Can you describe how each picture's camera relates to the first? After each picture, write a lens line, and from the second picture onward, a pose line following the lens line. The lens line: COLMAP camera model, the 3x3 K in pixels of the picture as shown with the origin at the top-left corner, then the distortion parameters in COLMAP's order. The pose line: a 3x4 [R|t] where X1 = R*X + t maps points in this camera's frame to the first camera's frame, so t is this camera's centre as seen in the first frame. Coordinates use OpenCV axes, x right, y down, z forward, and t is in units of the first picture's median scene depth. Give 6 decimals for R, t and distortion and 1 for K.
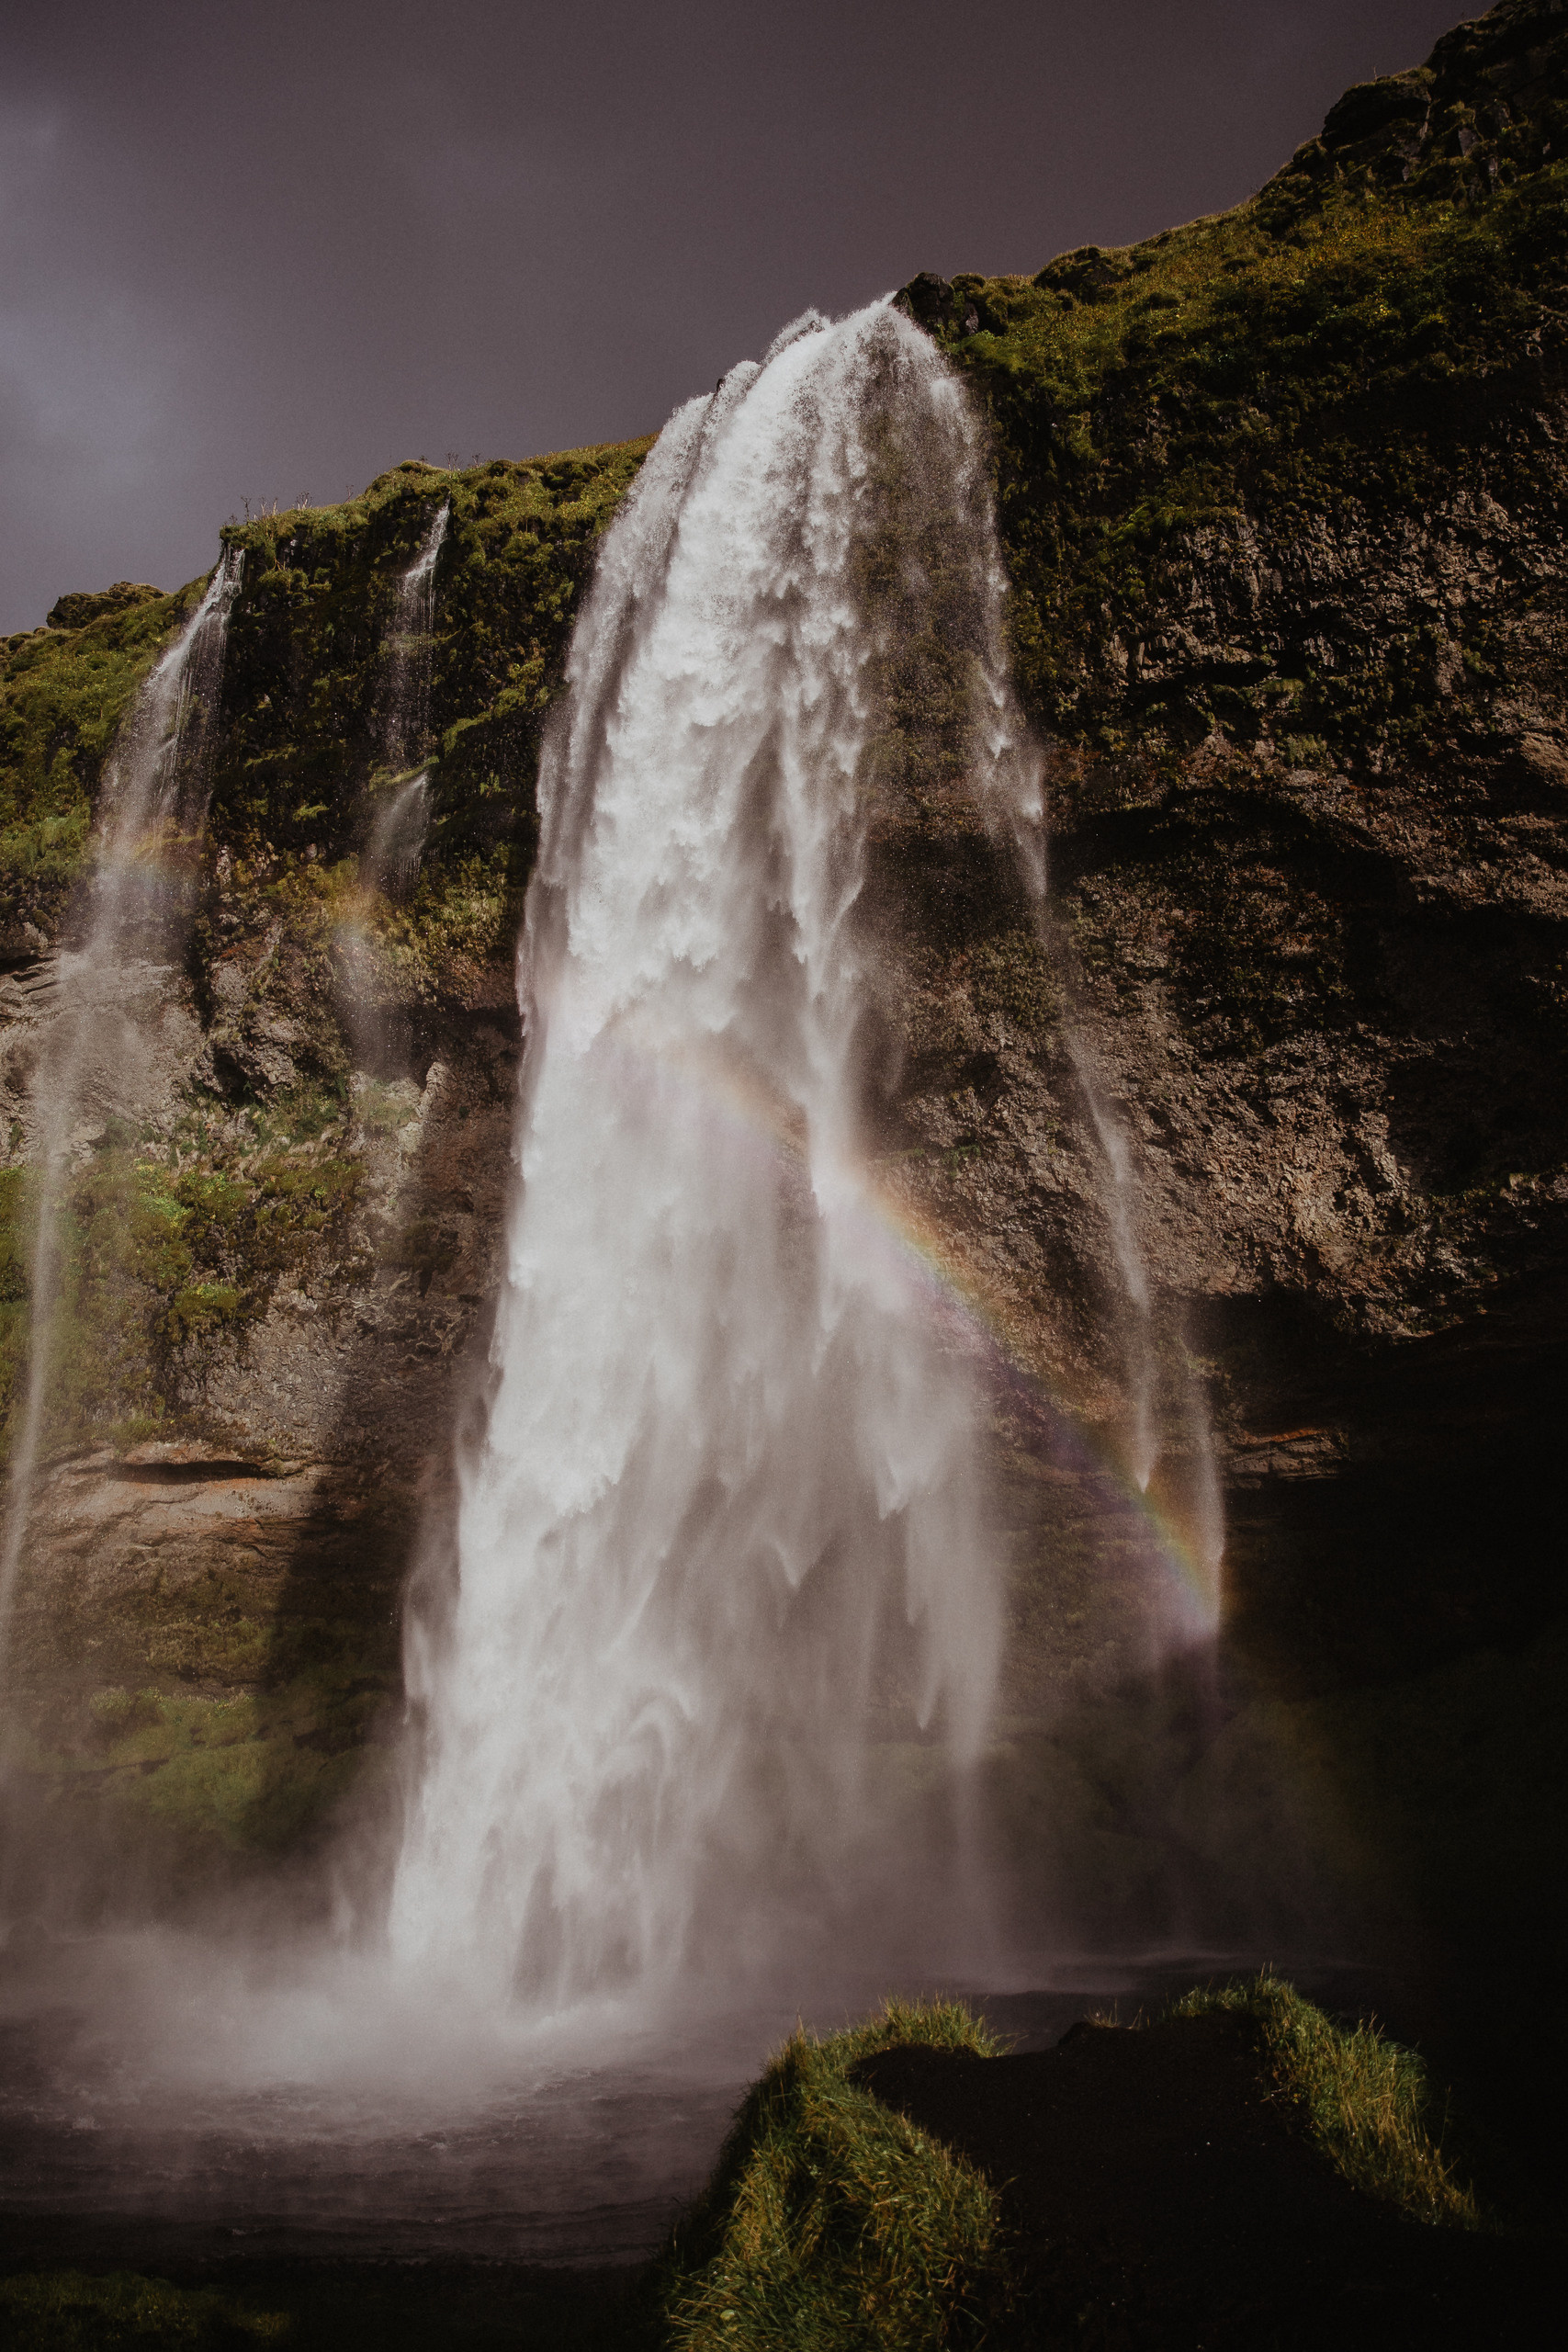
lens RADIAL K [[1809.2, 0, 780.5], [0, 1809.2, 1049.9], [0, 0, 1]] dist [-0.118415, 0.104429]
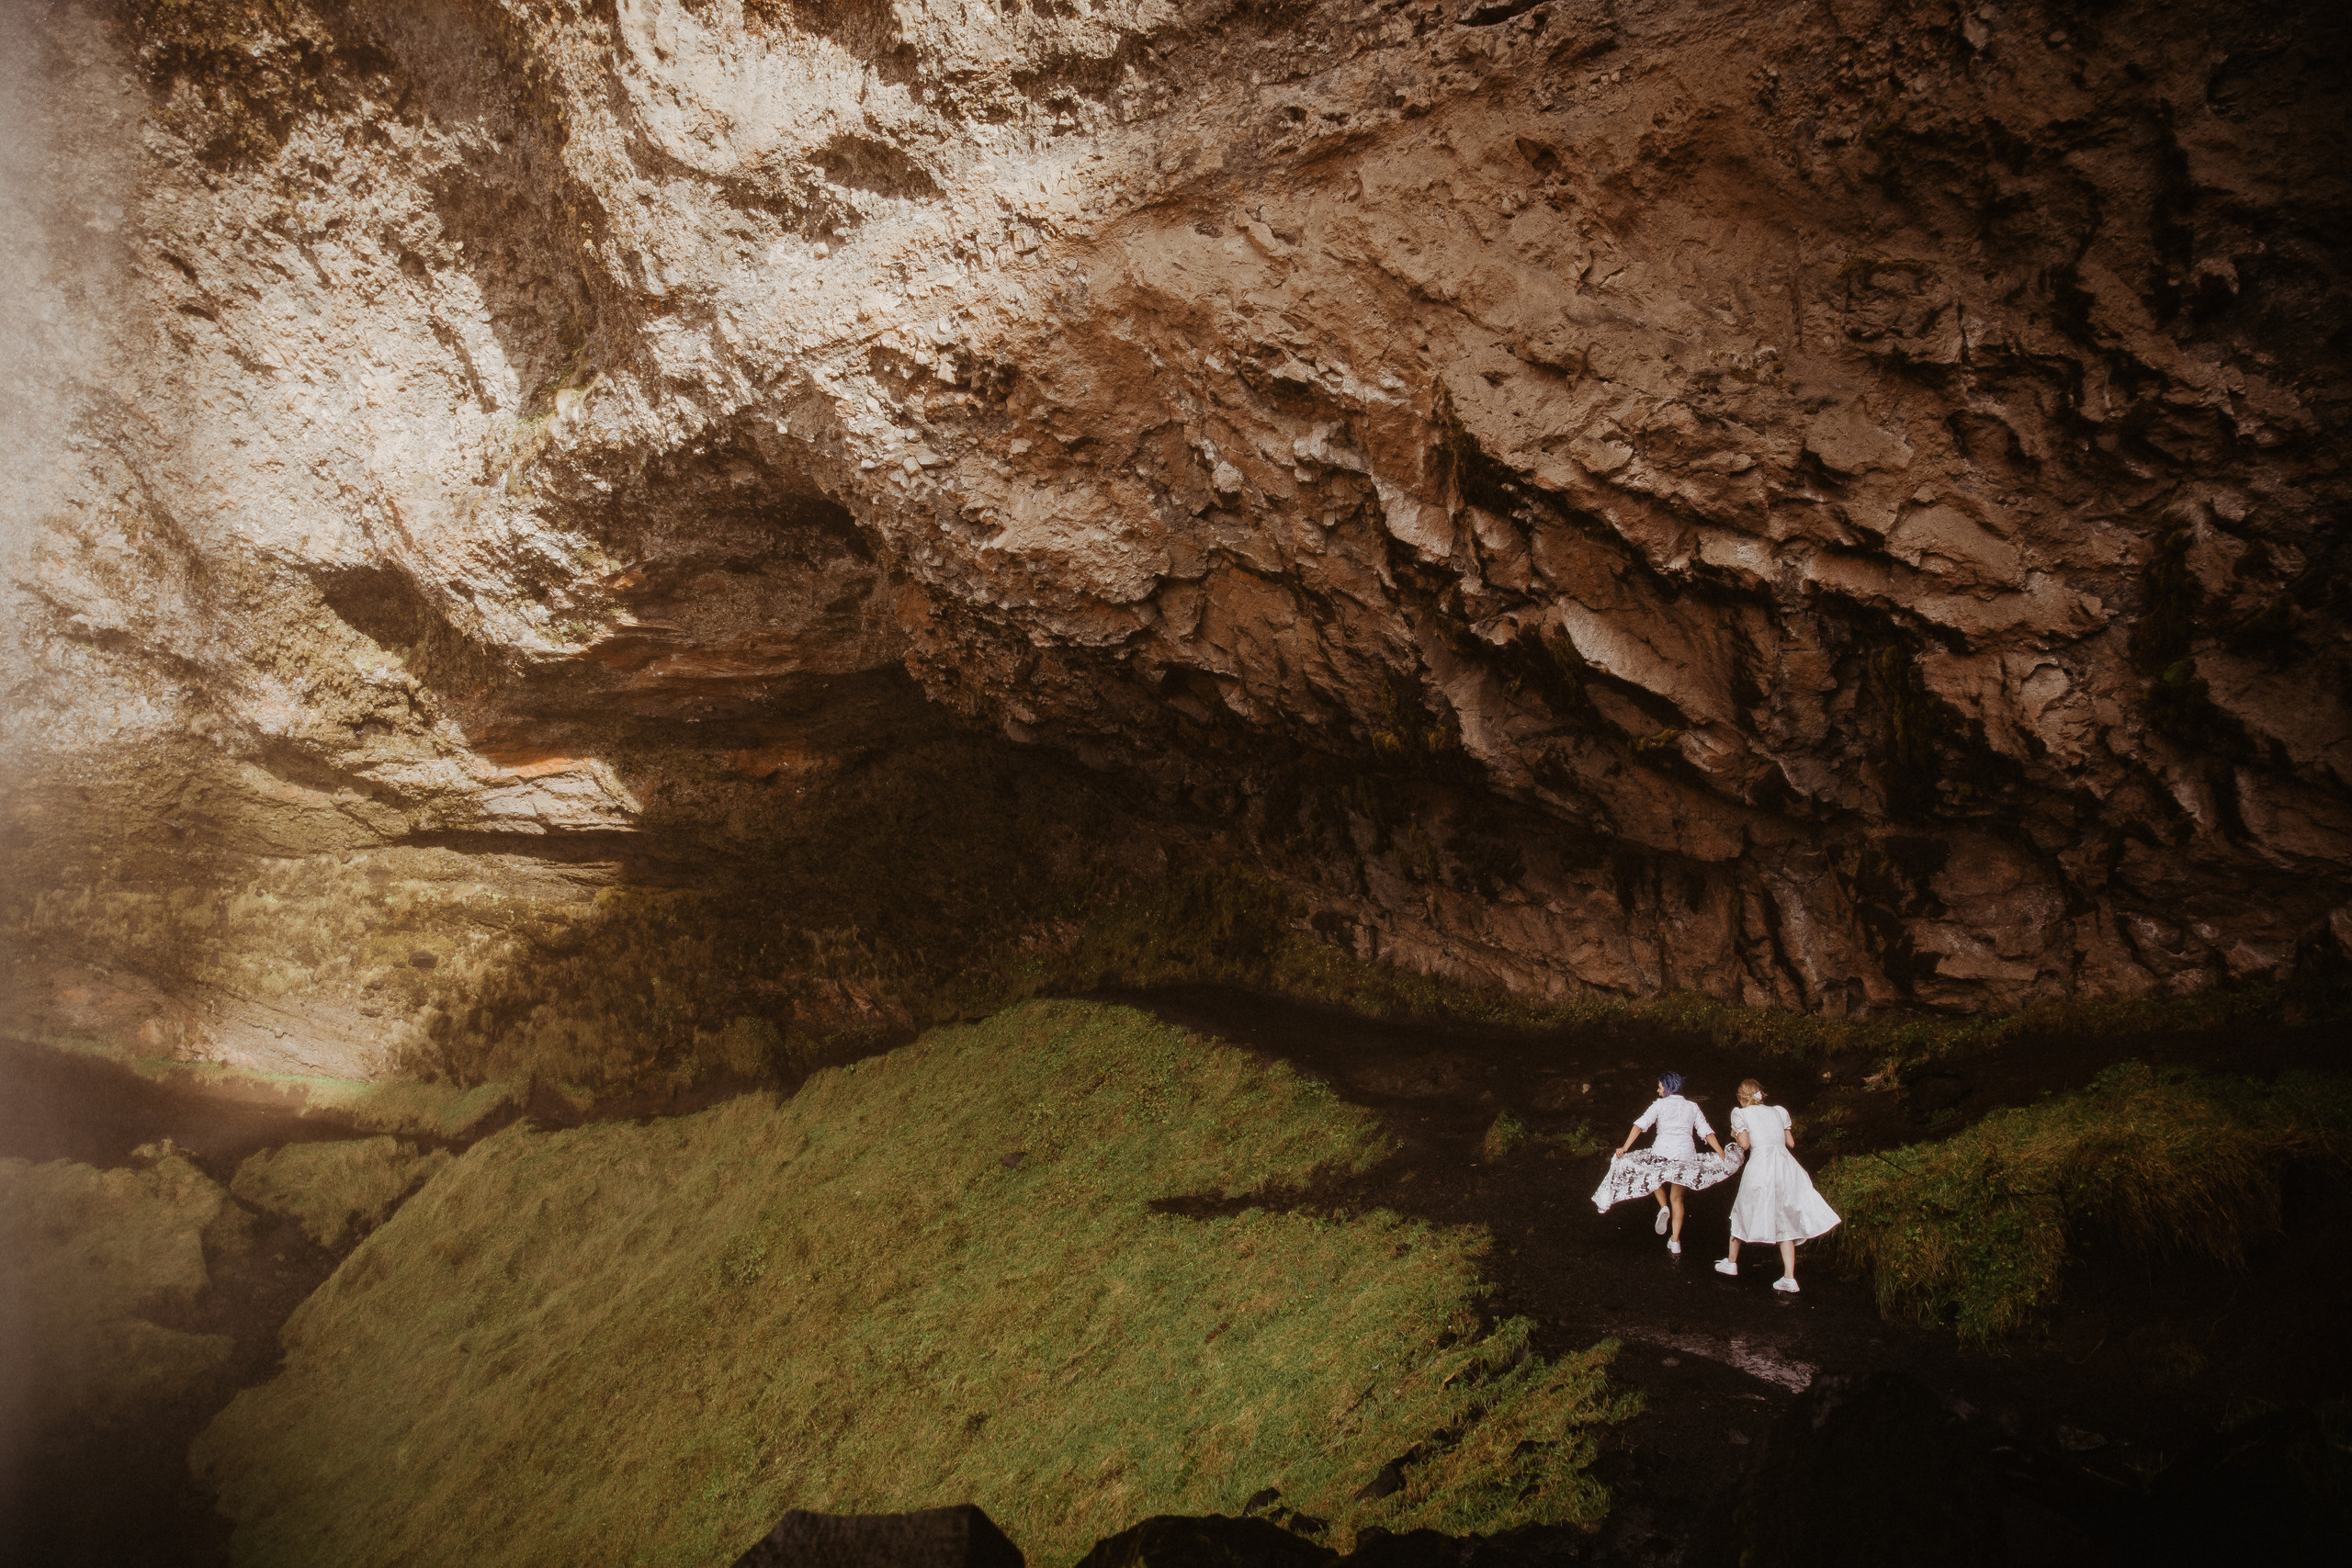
lens RADIAL K [[1620.3, 0, 1176.0], [0, 1620.3, 784.0], [0, 0, 1]] dist [-0.108172, 0.089967]
pose [[0.998203, 0.037014, 0.047132, 0.512756], [-0.050132, 0.946665, 0.318295, 0.016241], [-0.032836, -0.320085, 0.946819, 0.426750]]
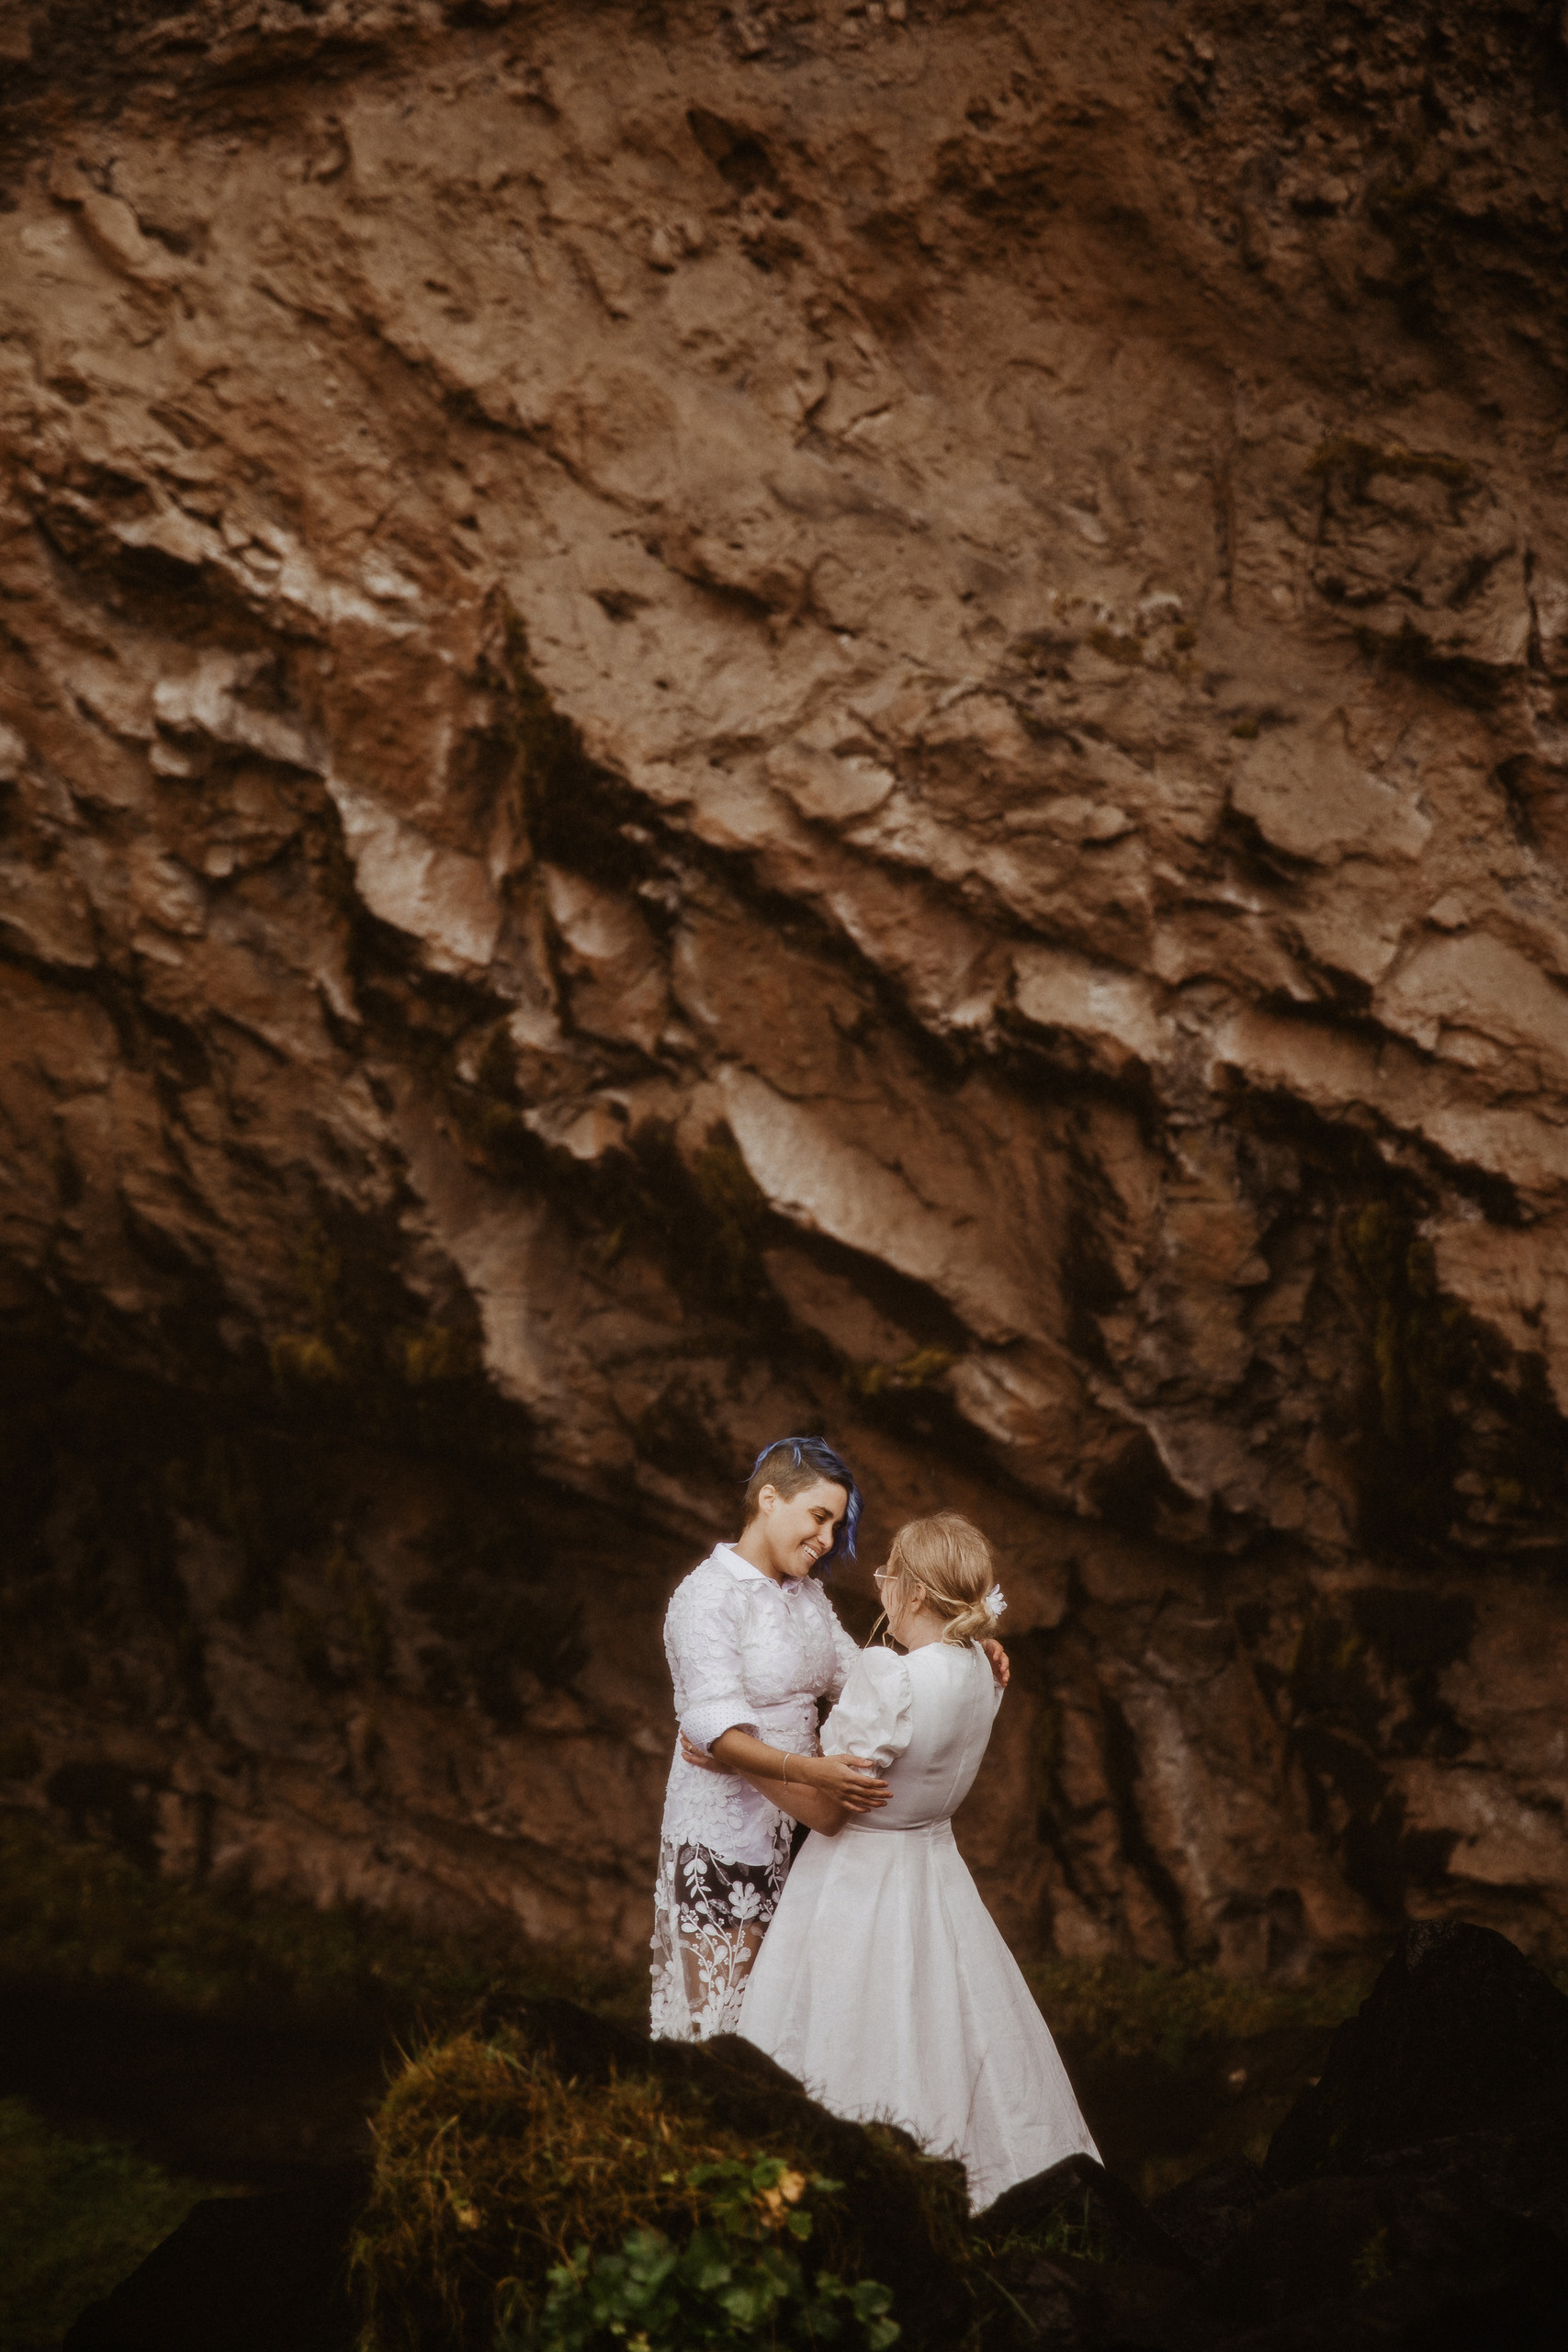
lens RADIAL K [[4367.8, 0, 781.6], [0, 4367.8, 1167.6], [0, 0, 1]] dist [0.232323, 0.037058]
pose [[0.936433, 0.094520, 0.337875, 0.473513], [-0.173096, 0.962128, 0.210586, 0.001736], [-0.305174, -0.255685, 0.917330, 0.361784]]
